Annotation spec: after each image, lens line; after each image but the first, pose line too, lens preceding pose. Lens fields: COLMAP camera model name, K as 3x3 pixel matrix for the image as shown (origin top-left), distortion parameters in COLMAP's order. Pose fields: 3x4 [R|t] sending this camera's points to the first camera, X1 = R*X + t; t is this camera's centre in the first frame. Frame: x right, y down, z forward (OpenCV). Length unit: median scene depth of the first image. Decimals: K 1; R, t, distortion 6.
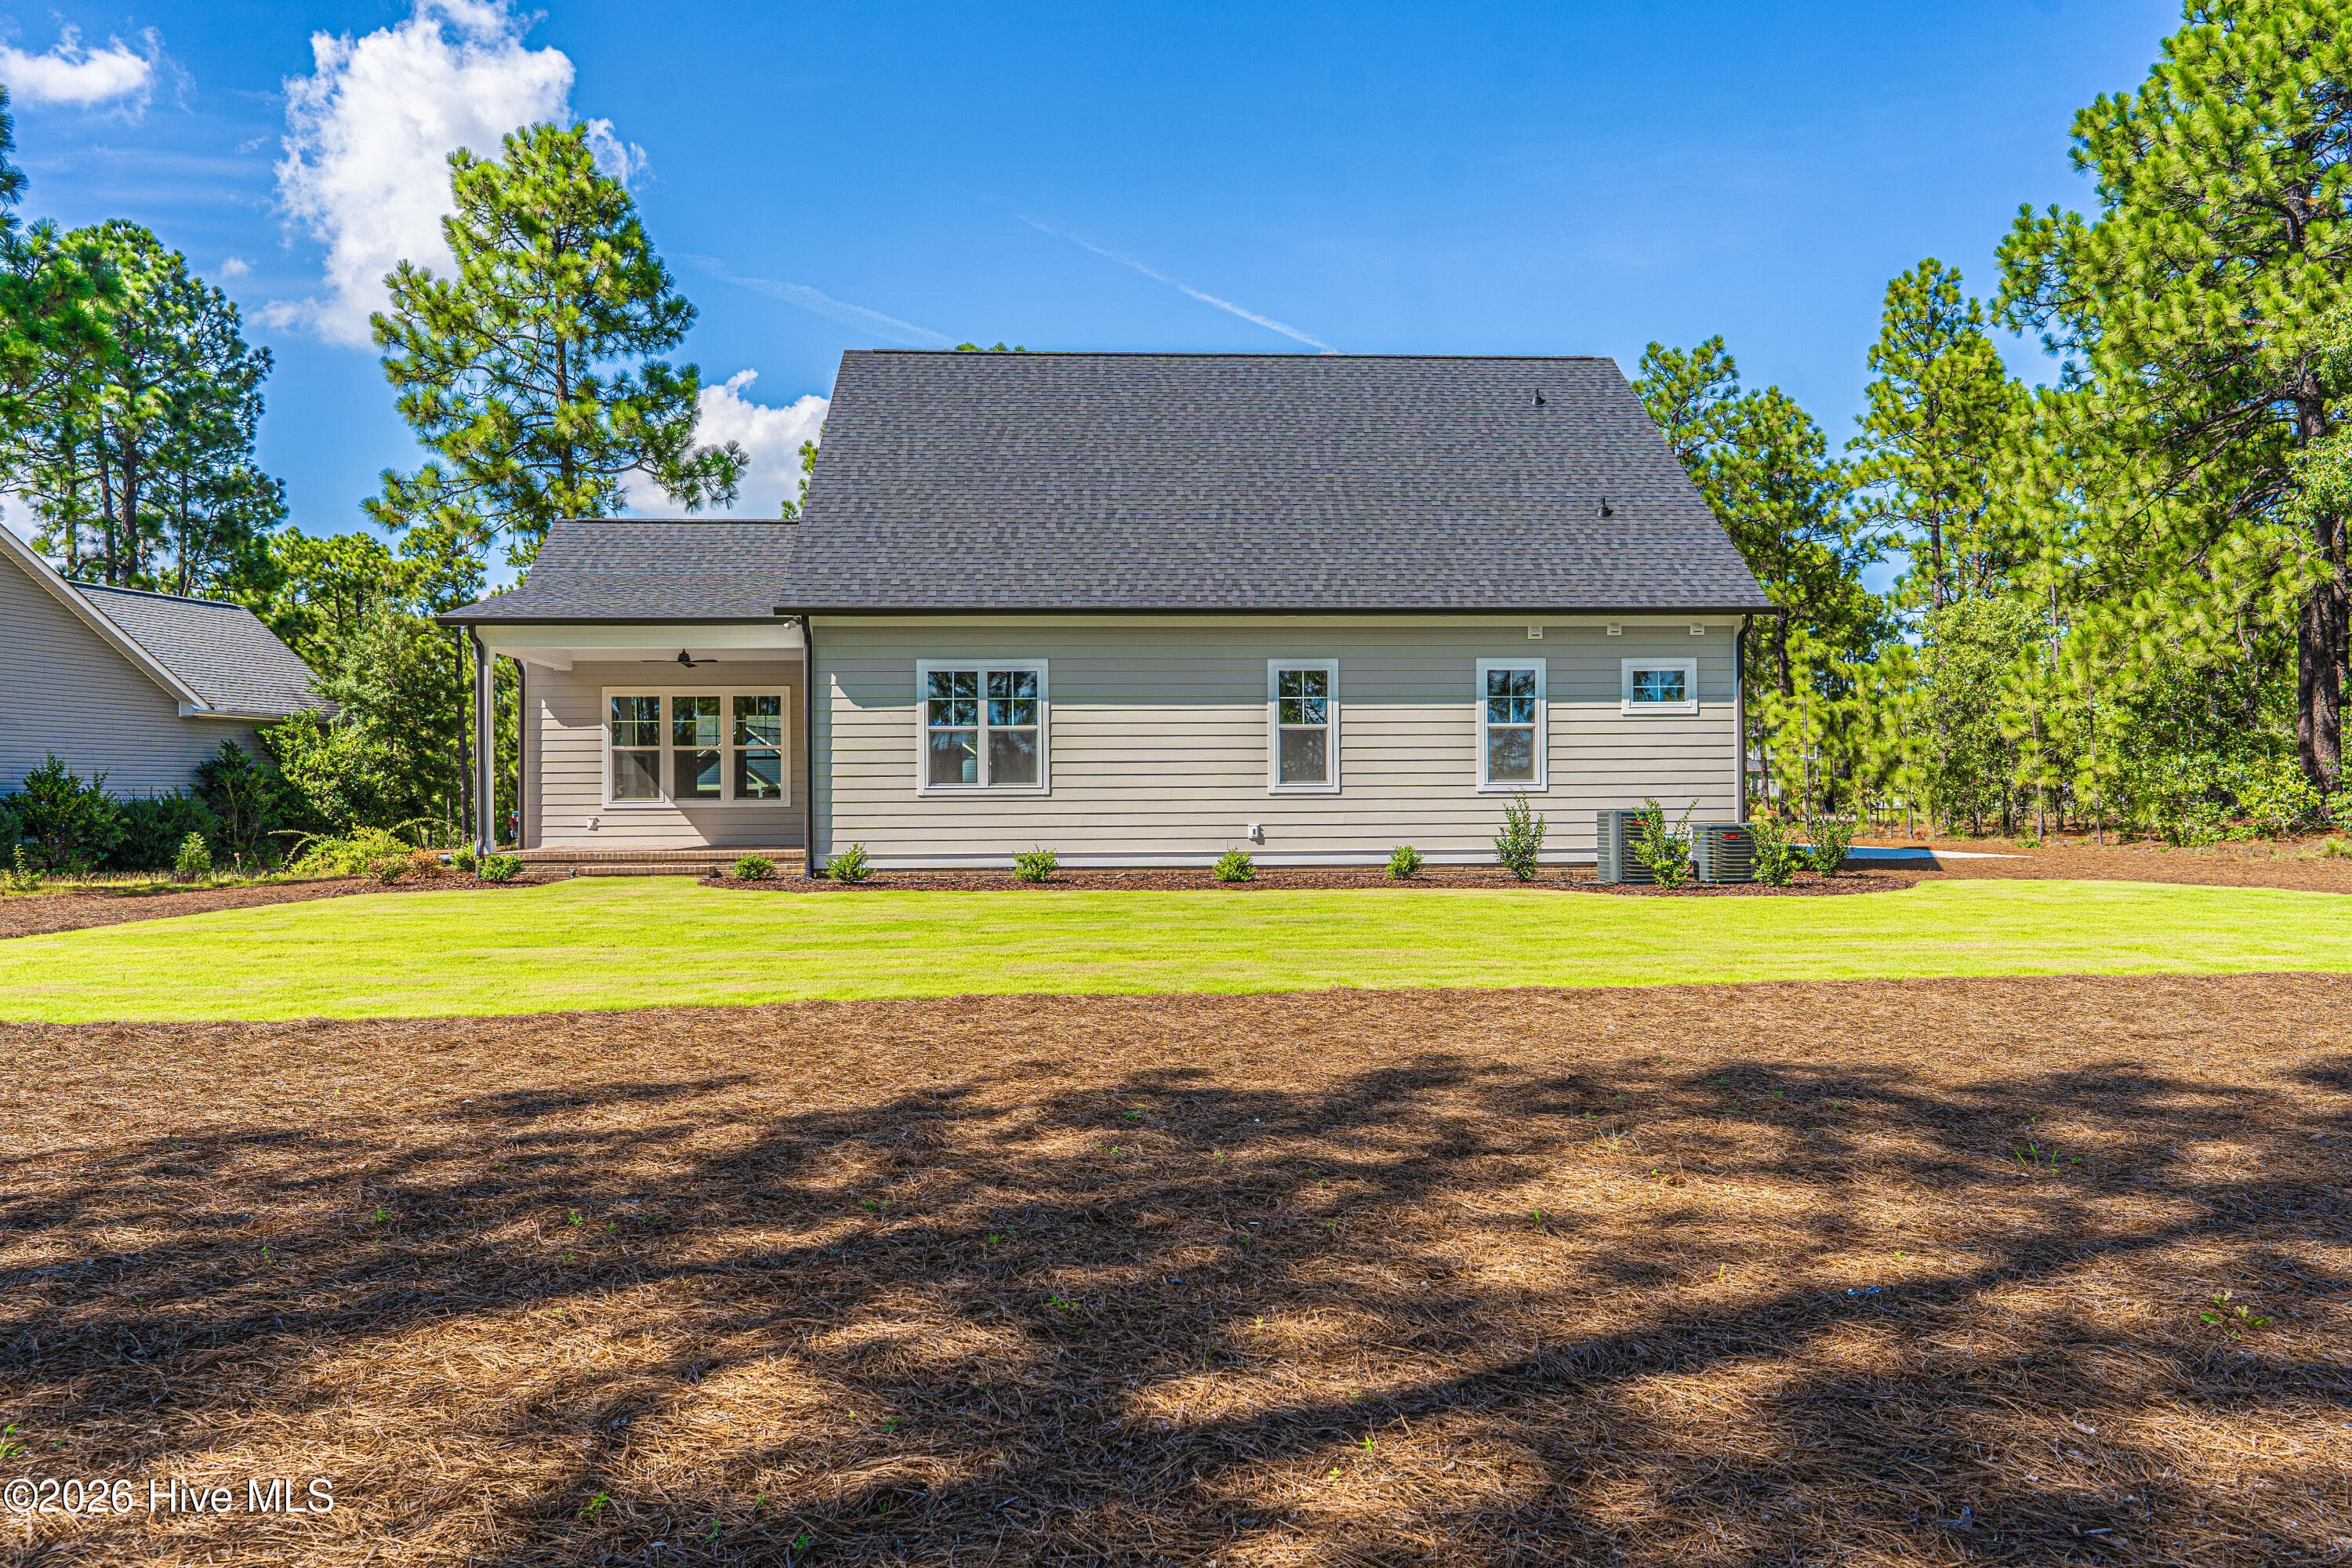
lens RADIAL K [[1535.4, 0, 1157.6], [0, 1535.4, 806.8], [0, 0, 1]] dist [-0.002421, 0.001327]
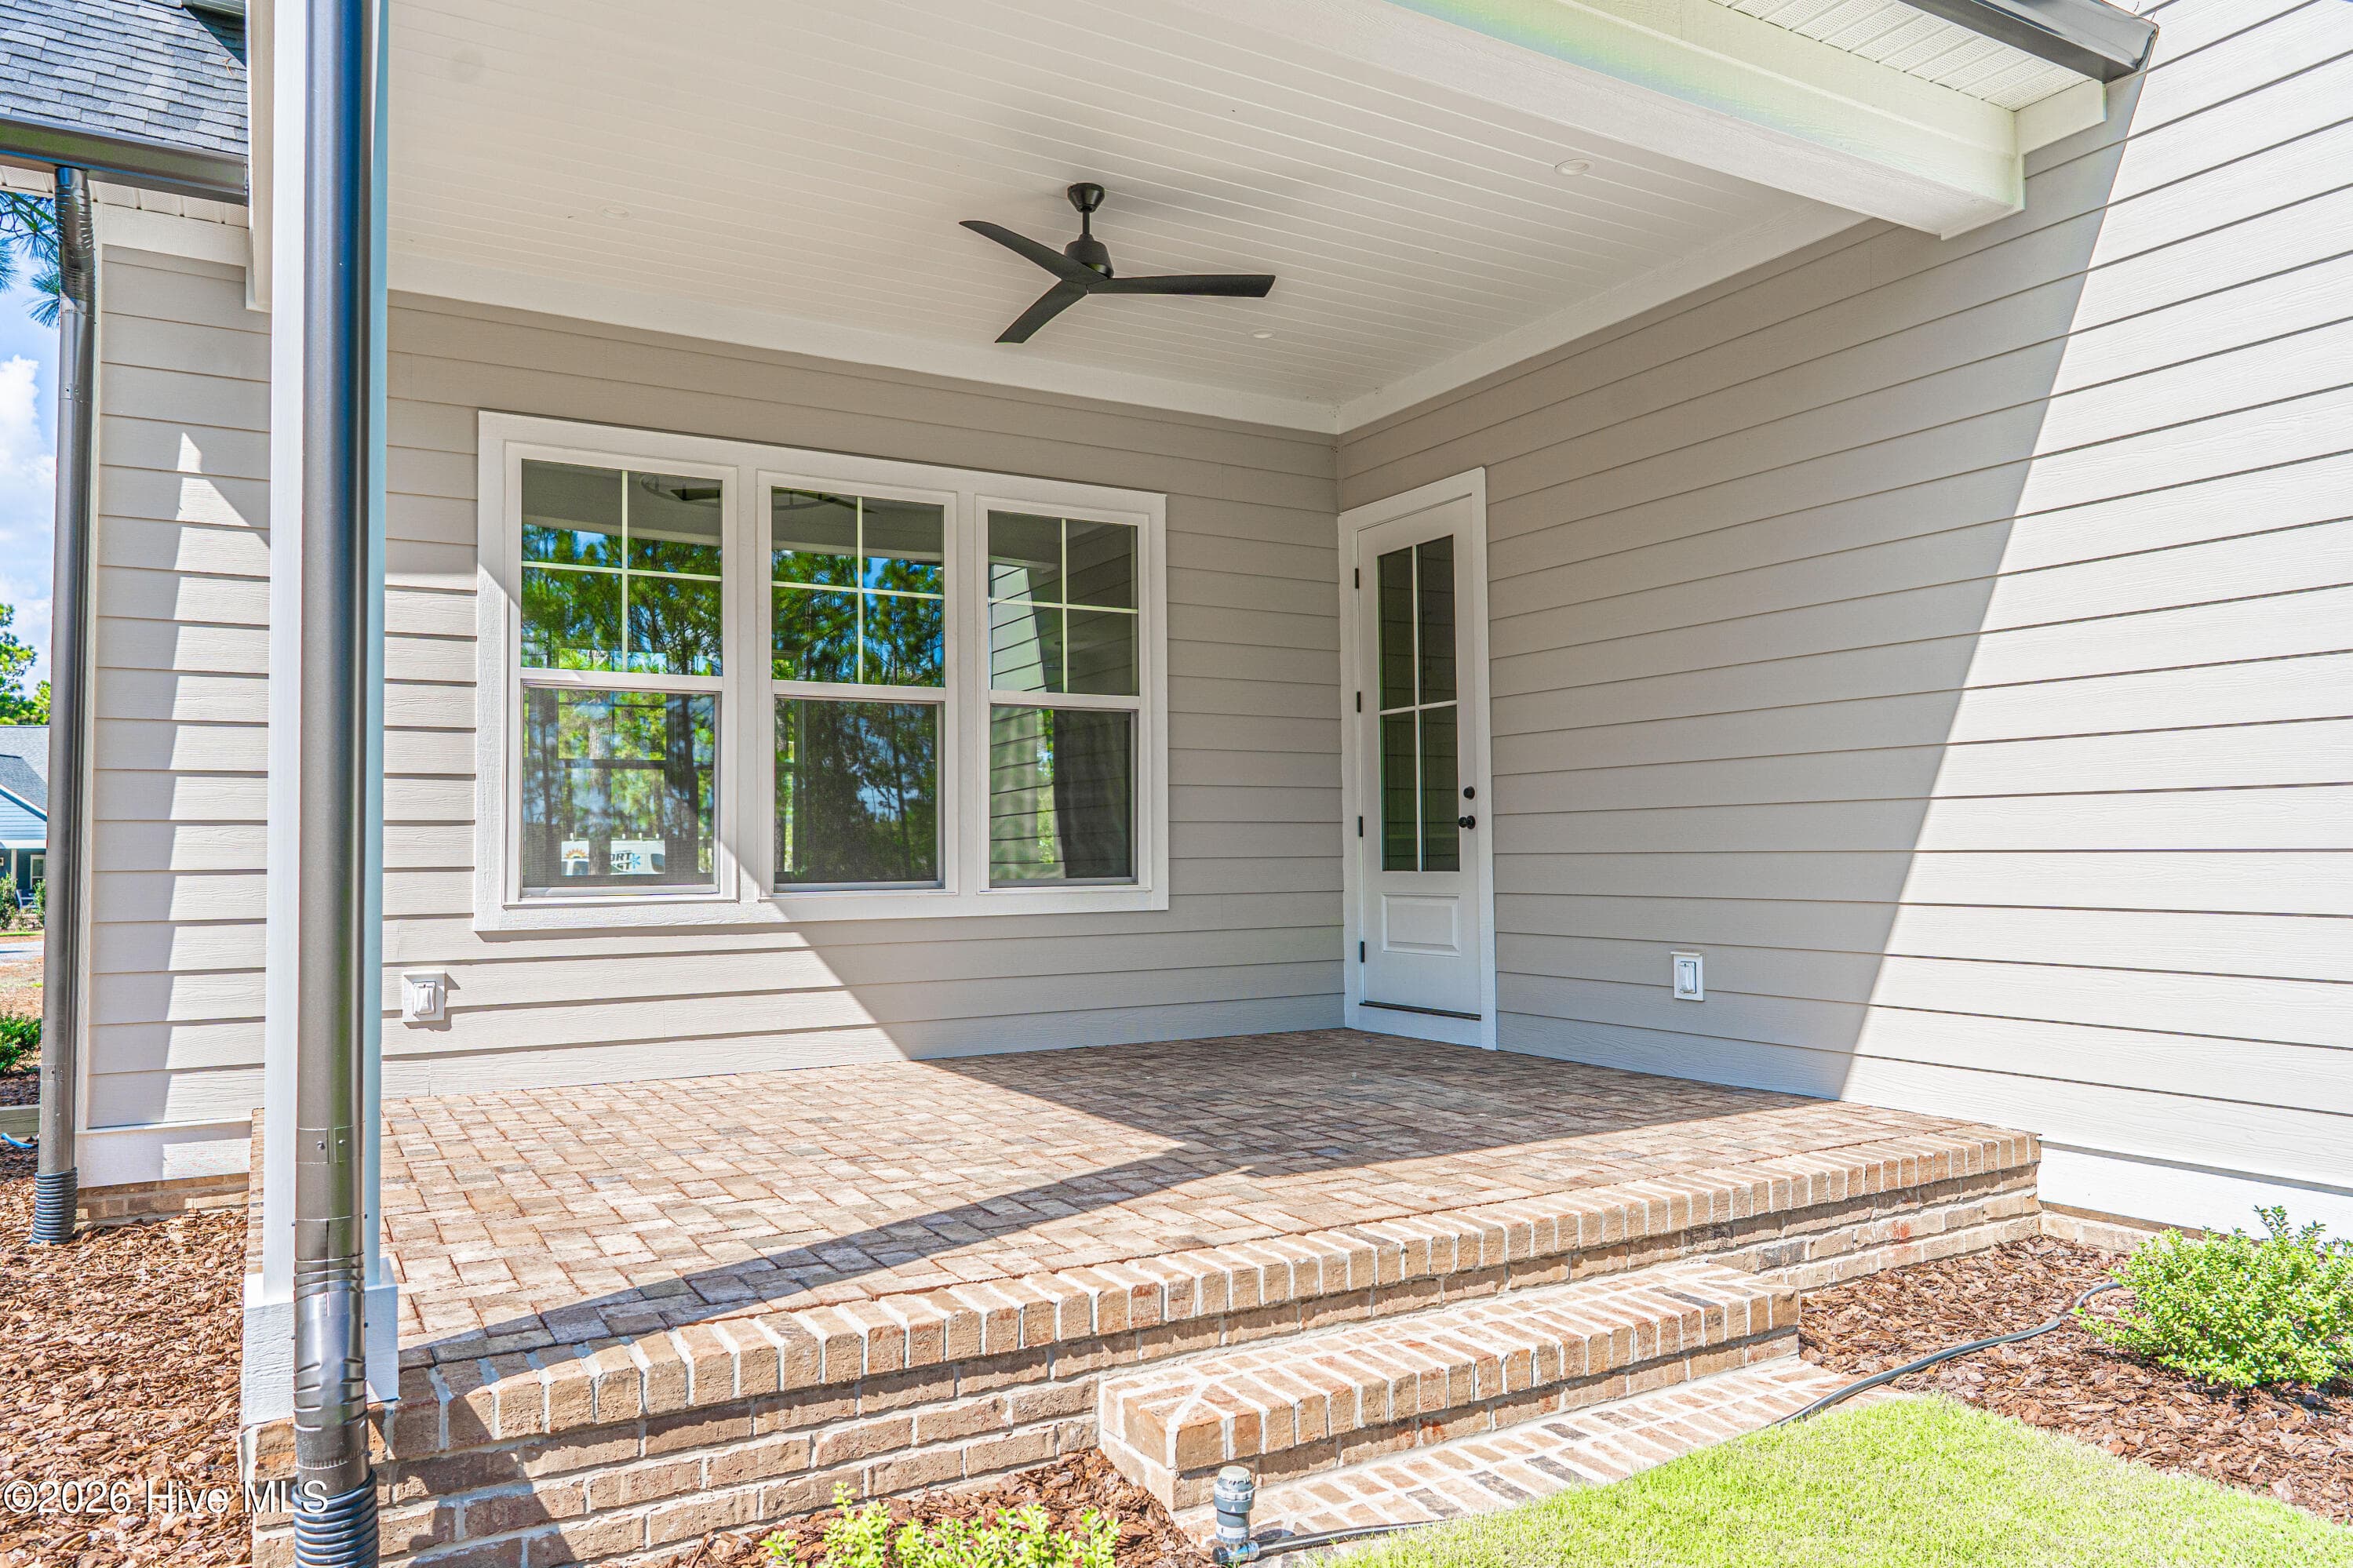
lens RADIAL K [[1555.3, 0, 1162.8], [0, 1555.3, 809.1], [0, 0, 1]] dist [-0.006254, 0.002197]
pose [[0.898519, 0.012267, 0.438764, -0.443776], [0.004618, 0.999290, -0.037396, -0.009787], [-0.438911, 0.035627, 0.897824, 0.888226]]
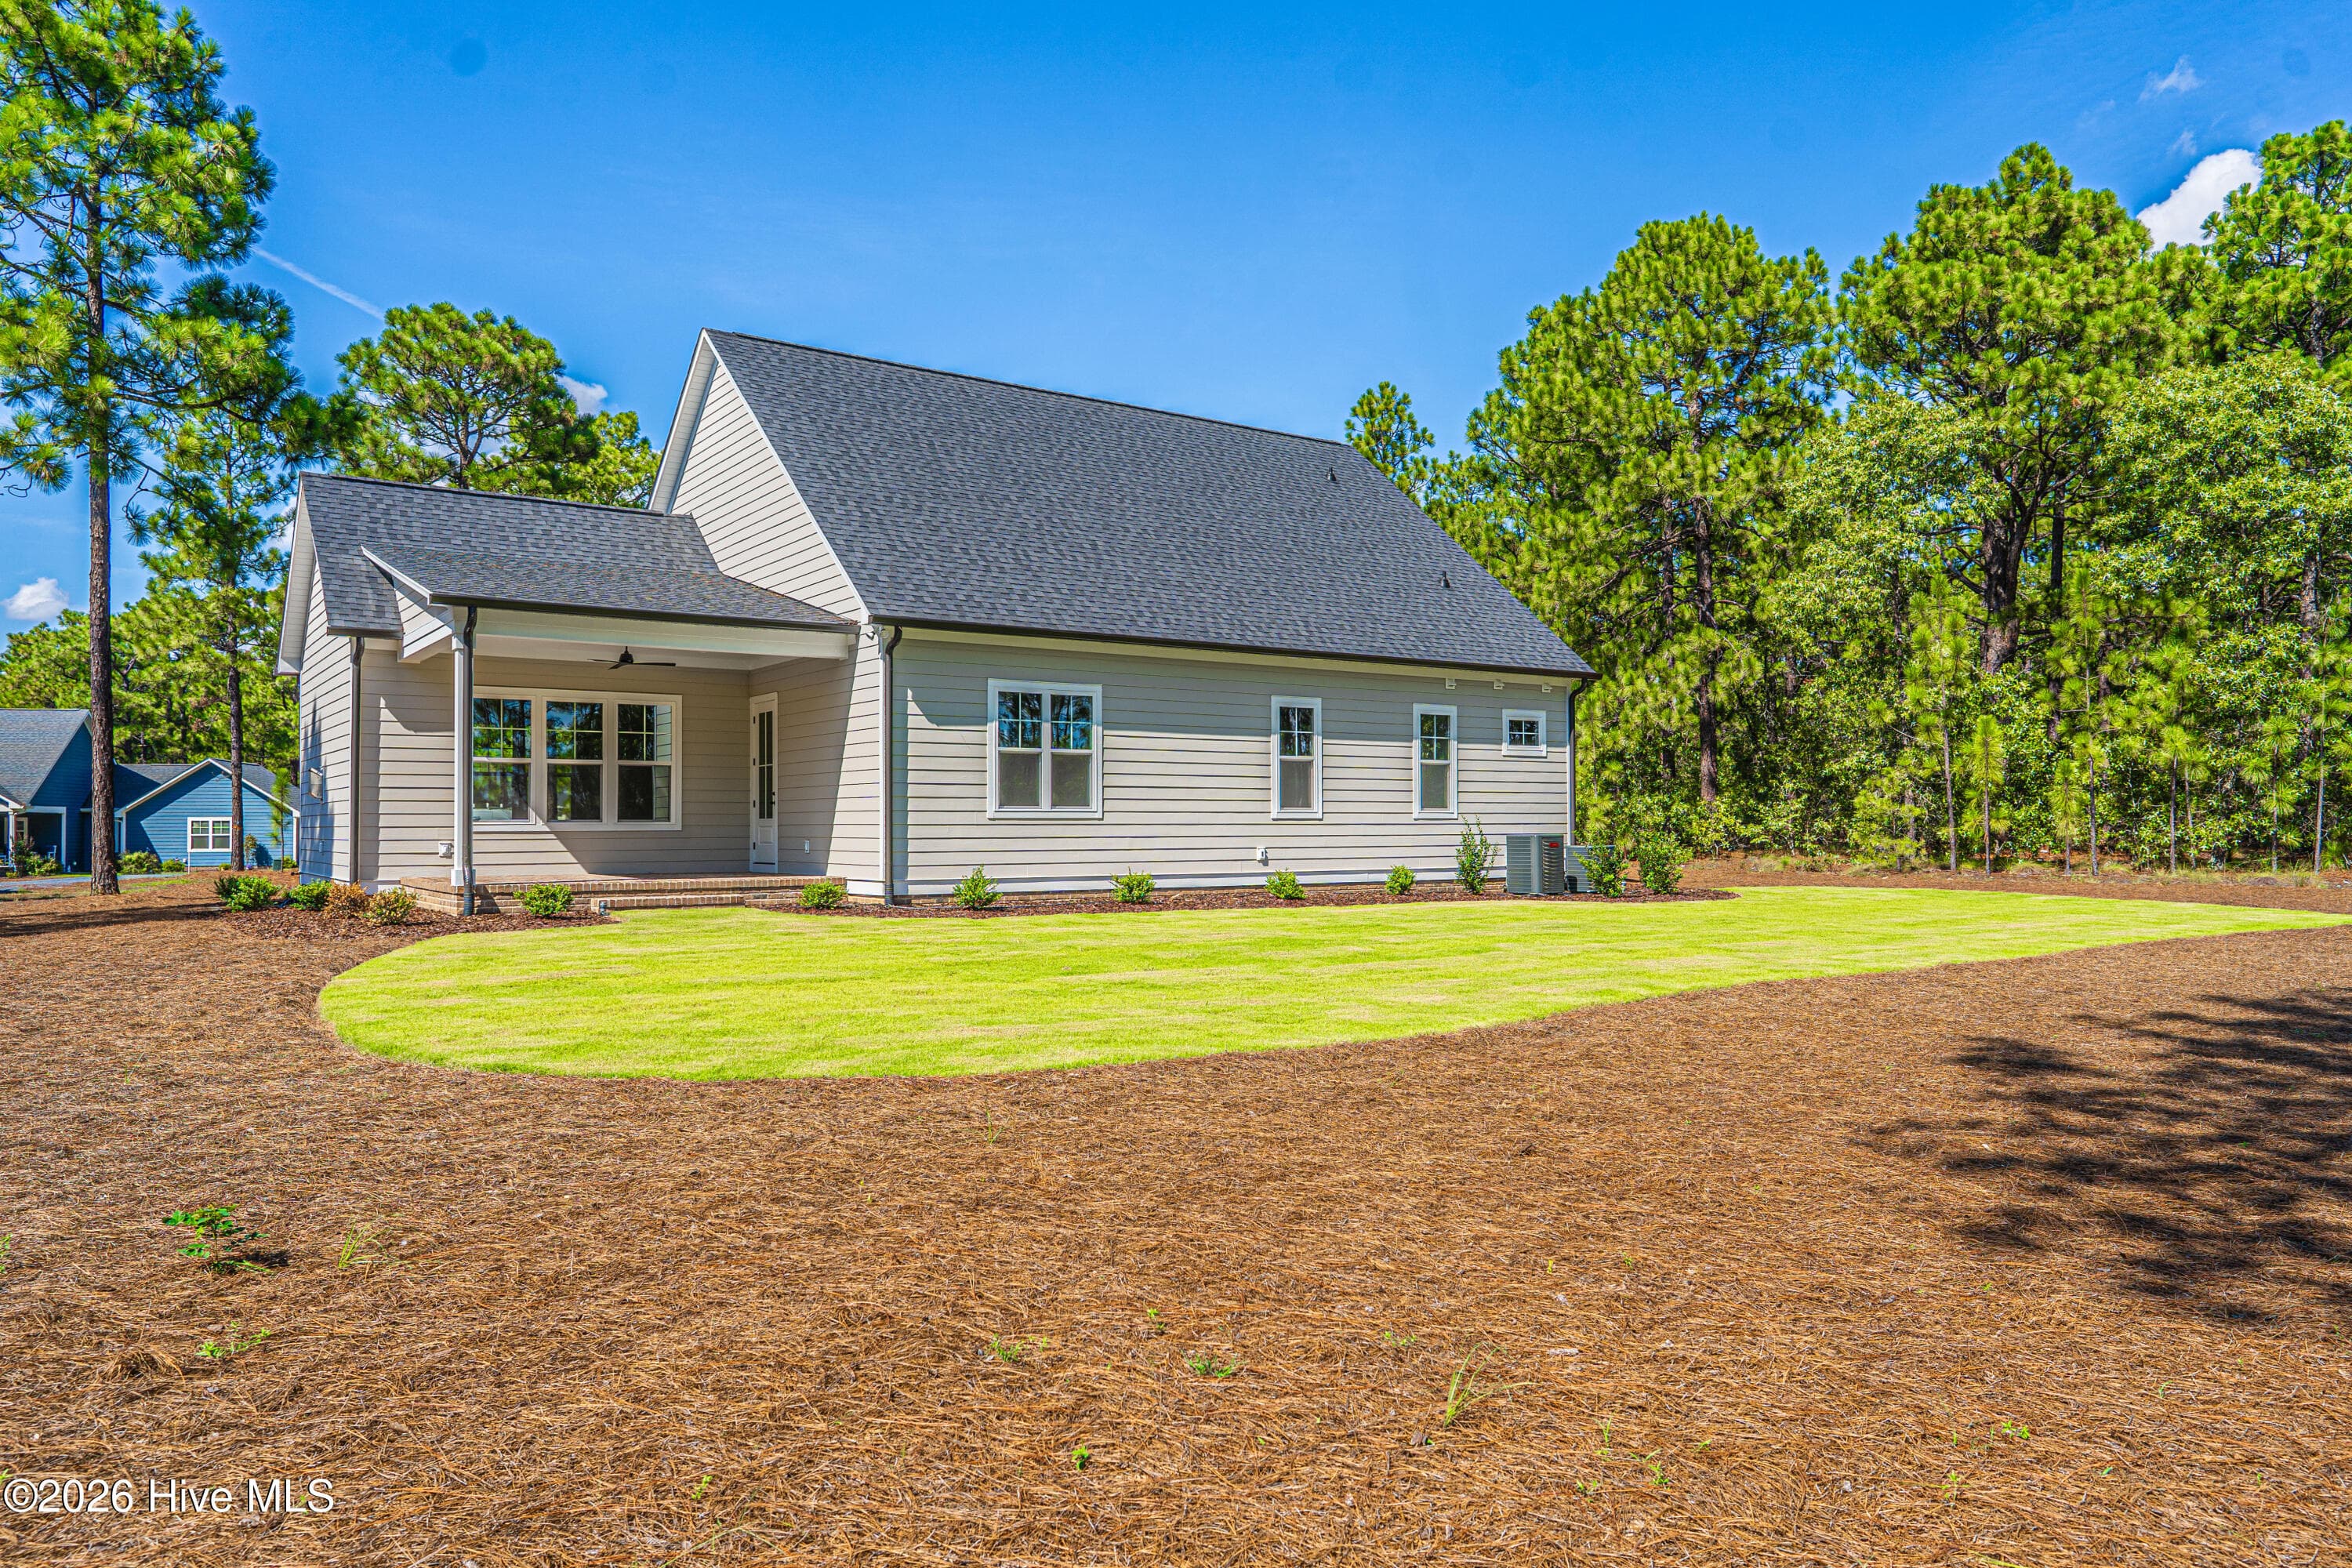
lens RADIAL K [[1554.9, 0, 1162.3], [0, 1554.9, 809.1], [0, 0, 1]] dist [-0.006254, 0.002197]
pose [[0.854133, 0.010694, 0.519944, -0.565691], [-0.001011, 0.999821, -0.018904, 0.005313], [-0.520053, 0.015621, 0.853991, 0.100214]]
